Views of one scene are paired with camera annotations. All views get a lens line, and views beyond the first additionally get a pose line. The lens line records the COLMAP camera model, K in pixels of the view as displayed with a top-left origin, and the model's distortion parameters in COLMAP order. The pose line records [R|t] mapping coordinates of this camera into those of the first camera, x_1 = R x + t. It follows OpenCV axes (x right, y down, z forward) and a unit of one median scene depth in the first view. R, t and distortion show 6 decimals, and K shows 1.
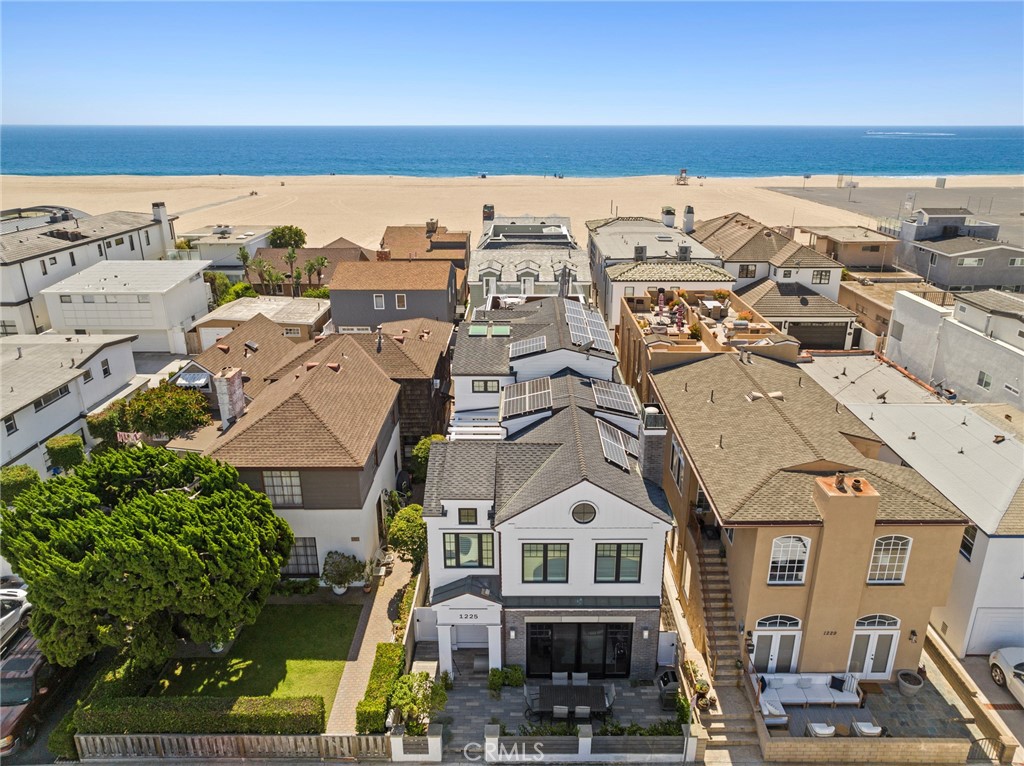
lens RADIAL K [[664.2, 0, 512.0], [0, 664.2, 383.0], [0, 0, 1]] dist [-0.025833, 0.027751]
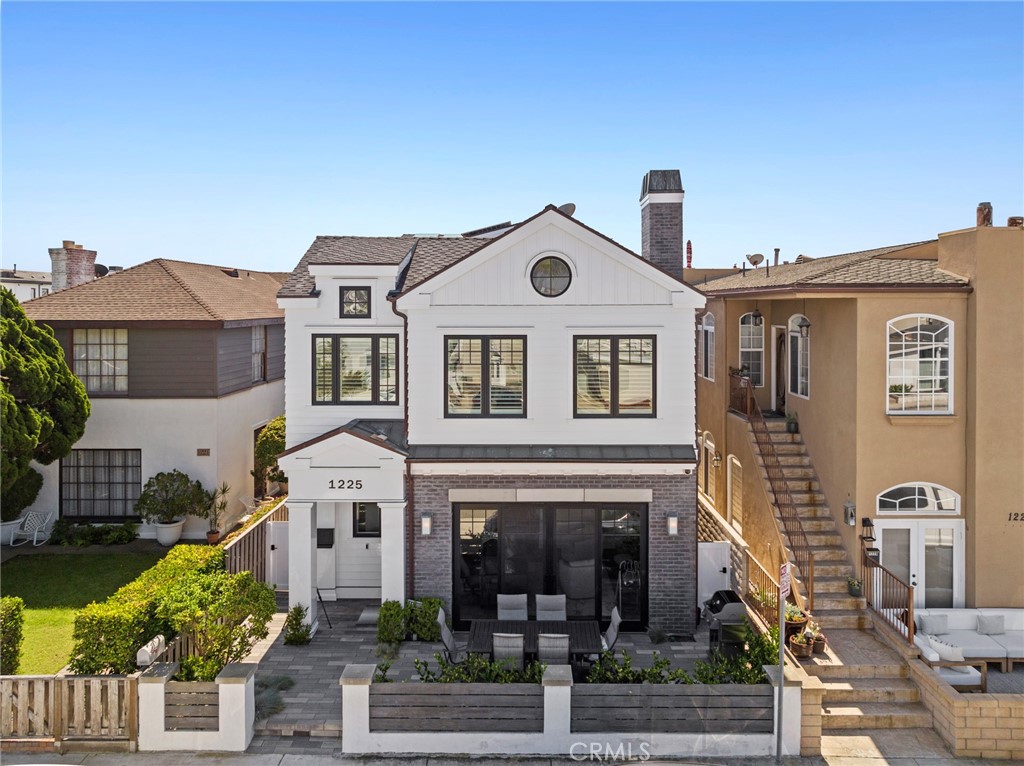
lens RADIAL K [[664.2, 0, 512.0], [0, 664.2, 383.0], [0, 0, 1]] dist [-0.025833, 0.027751]
pose [[0.999961, 0.004015, -0.007819, 0.076495], [-0.006287, 0.948404, -0.317003, 0.450575], [0.006143, 0.317040, 0.948392, 0.461472]]
